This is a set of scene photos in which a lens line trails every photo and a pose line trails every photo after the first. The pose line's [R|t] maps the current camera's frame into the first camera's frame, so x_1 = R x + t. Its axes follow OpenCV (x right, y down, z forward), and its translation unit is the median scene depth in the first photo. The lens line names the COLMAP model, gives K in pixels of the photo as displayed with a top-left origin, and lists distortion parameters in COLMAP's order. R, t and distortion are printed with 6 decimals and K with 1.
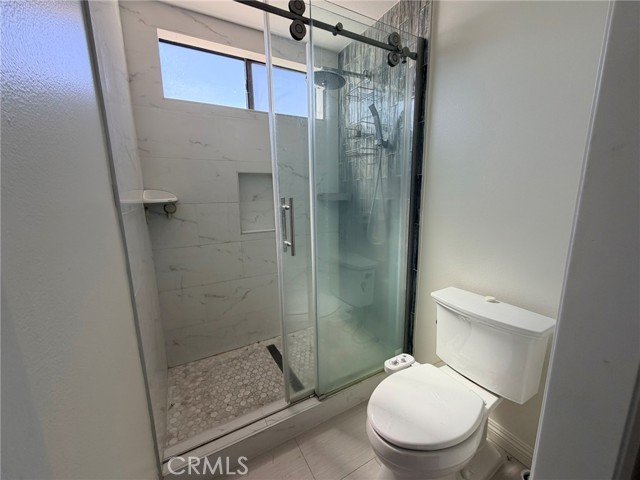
lens RADIAL K [[261.9, 0, 320.0], [0, 261.9, 240.0], [0, 0, 1]] dist [-0.010623, -0.000116]
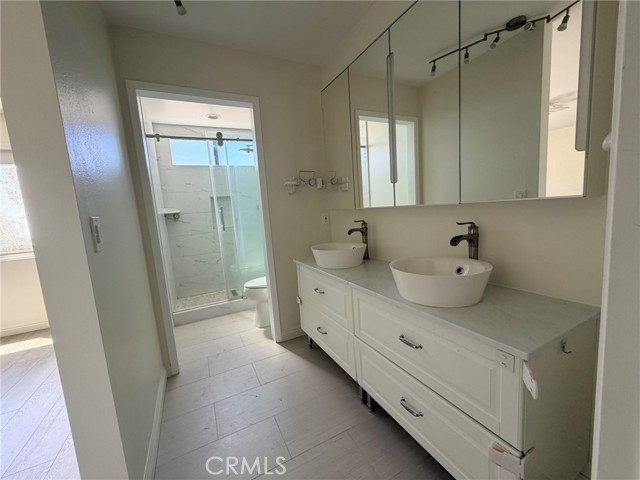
lens RADIAL K [[253.9, 0, 318.8], [0, 253.9, 239.2], [0, 0, 1]] dist [-0.000904, -0.000118]
pose [[0.997302, -0.054949, -0.048673, 0.639062], [0.051301, 0.995992, -0.073264, 0.263306], [0.052503, 0.070569, 0.996124, -0.937619]]
